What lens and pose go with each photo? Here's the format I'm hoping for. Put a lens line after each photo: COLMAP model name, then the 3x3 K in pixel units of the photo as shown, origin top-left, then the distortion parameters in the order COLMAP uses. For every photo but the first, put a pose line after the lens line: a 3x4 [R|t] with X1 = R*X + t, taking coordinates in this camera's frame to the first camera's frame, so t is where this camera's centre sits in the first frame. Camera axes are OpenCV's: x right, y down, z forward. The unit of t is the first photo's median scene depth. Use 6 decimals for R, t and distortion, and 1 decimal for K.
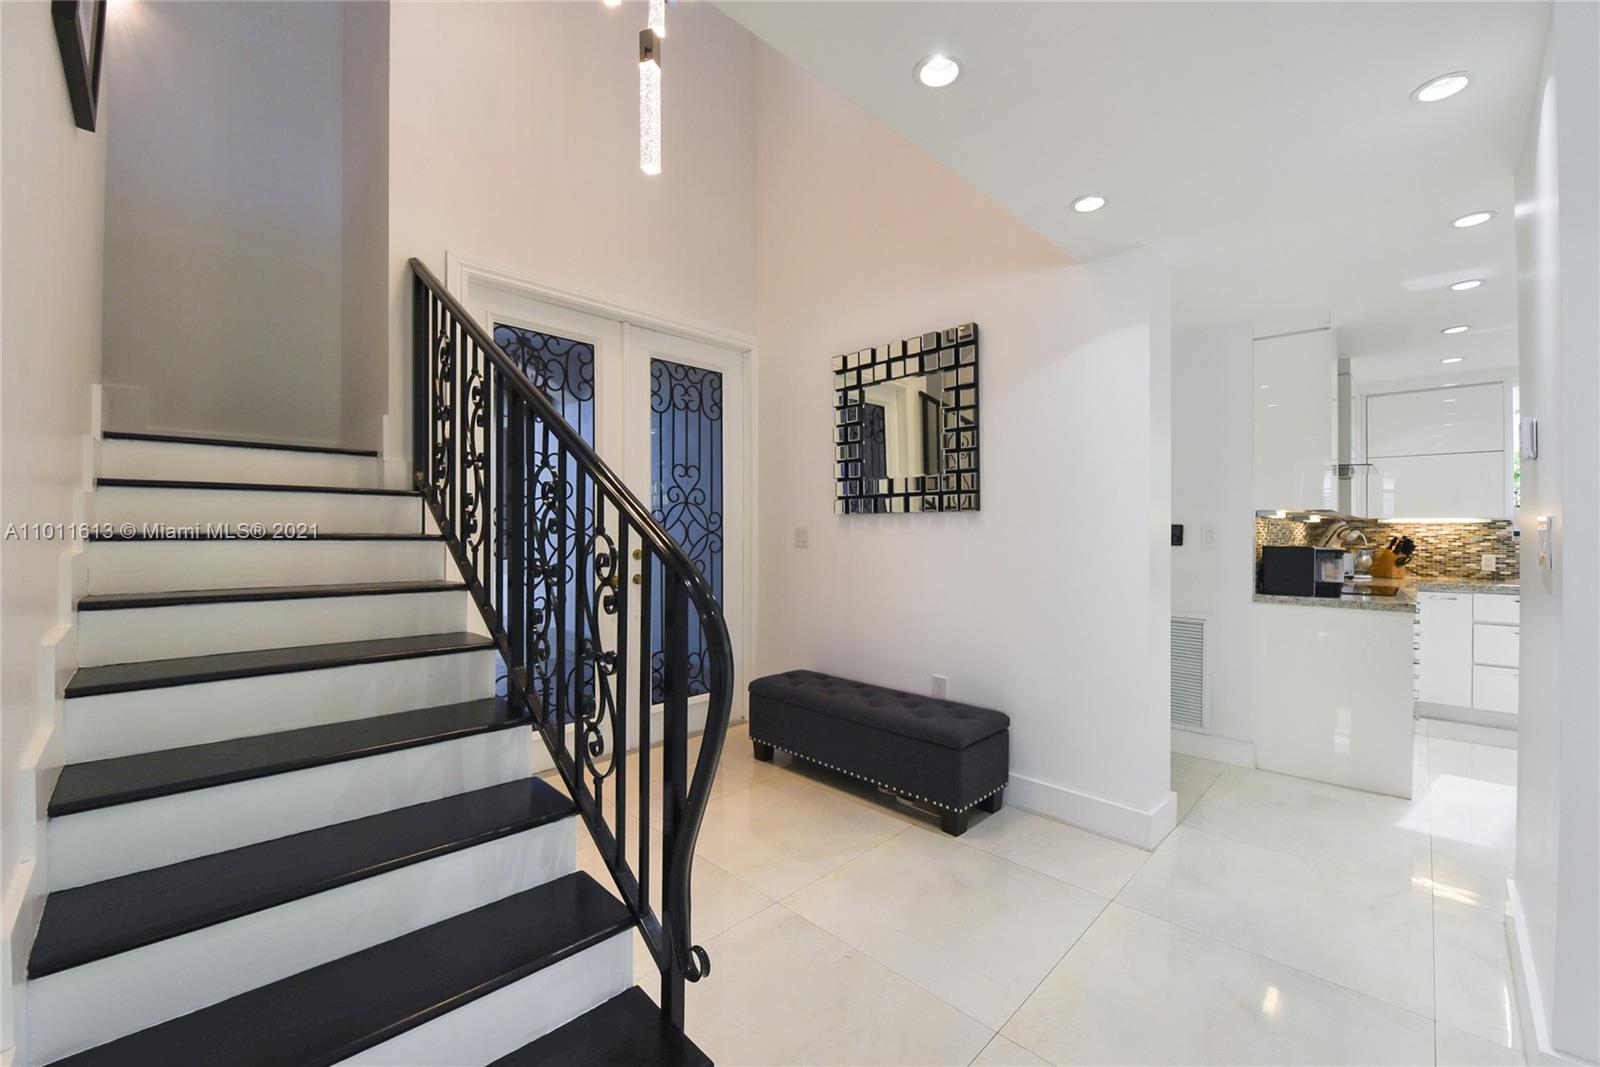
lens RADIAL K [[636.4, 0, 802.6], [0, 636.4, 537.1], [0, 0, 1]] dist [0.000003, -0.000008]
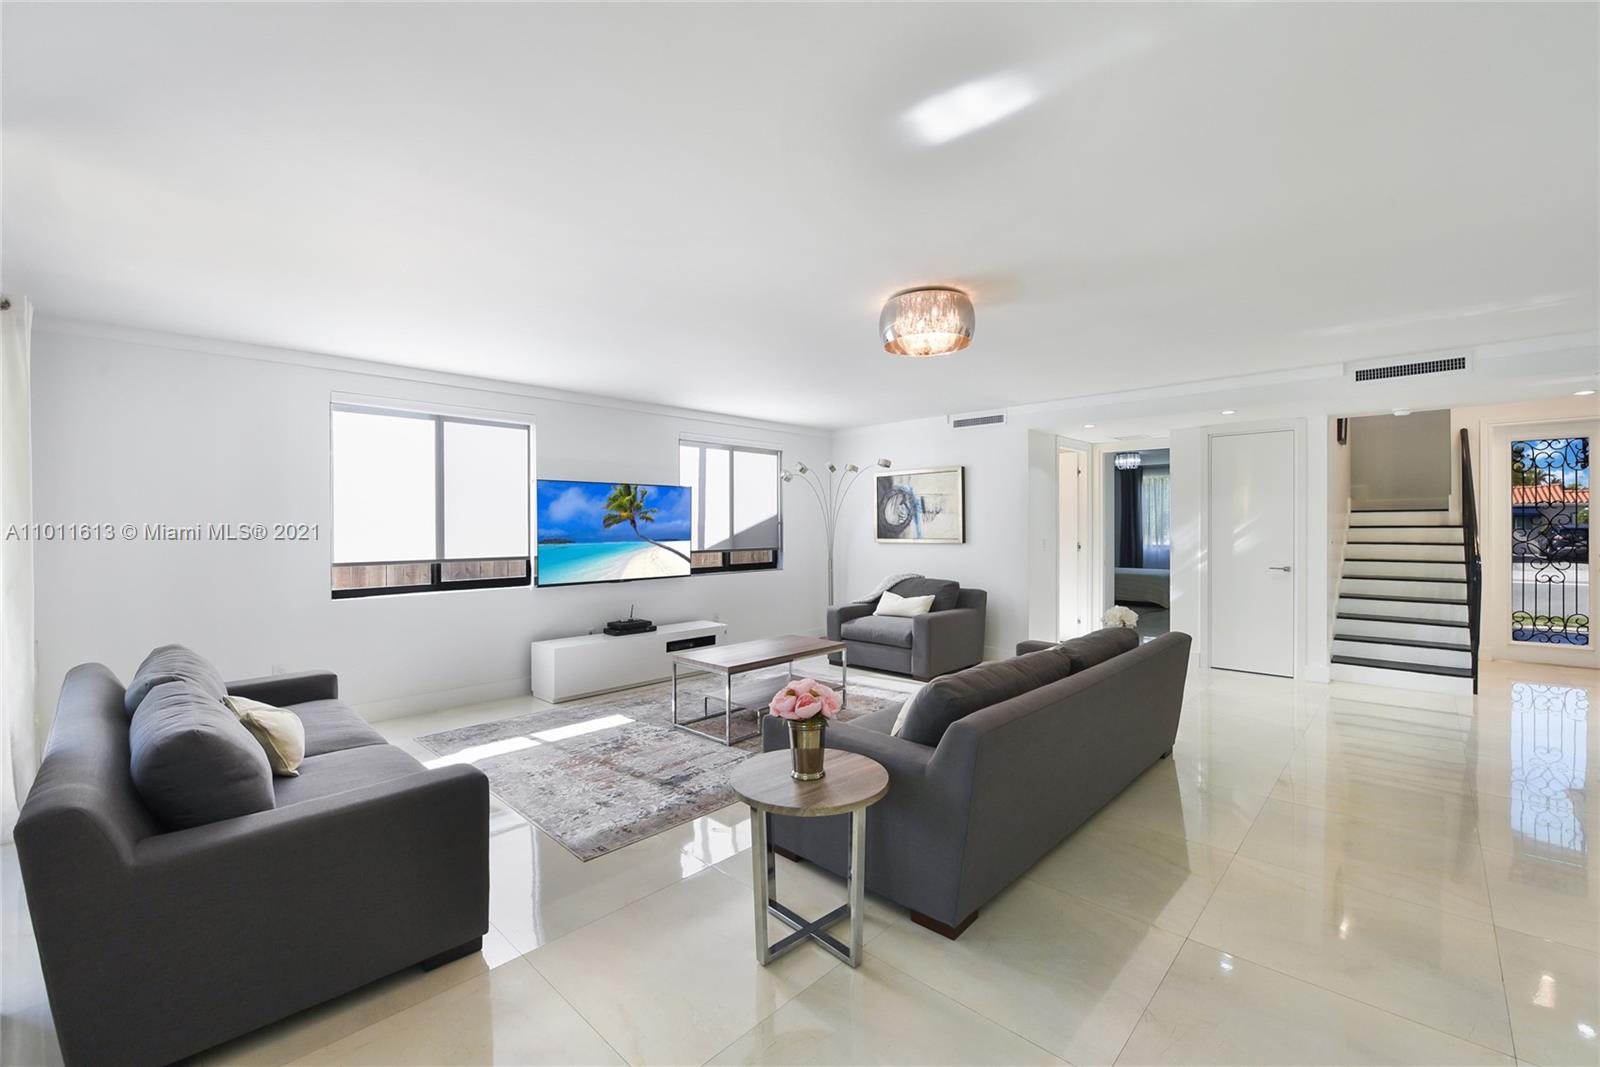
lens RADIAL K [[652.1, 0, 802.0], [0, 652.1, 539.3], [0, 0, 1]] dist [-0.002341, -0.000130]
pose [[0.023751, 0.006052, -0.999700, 1.911692], [0.002355, 0.999979, 0.006109, -0.040917], [0.999715, -0.002500, 0.023736, -1.668367]]
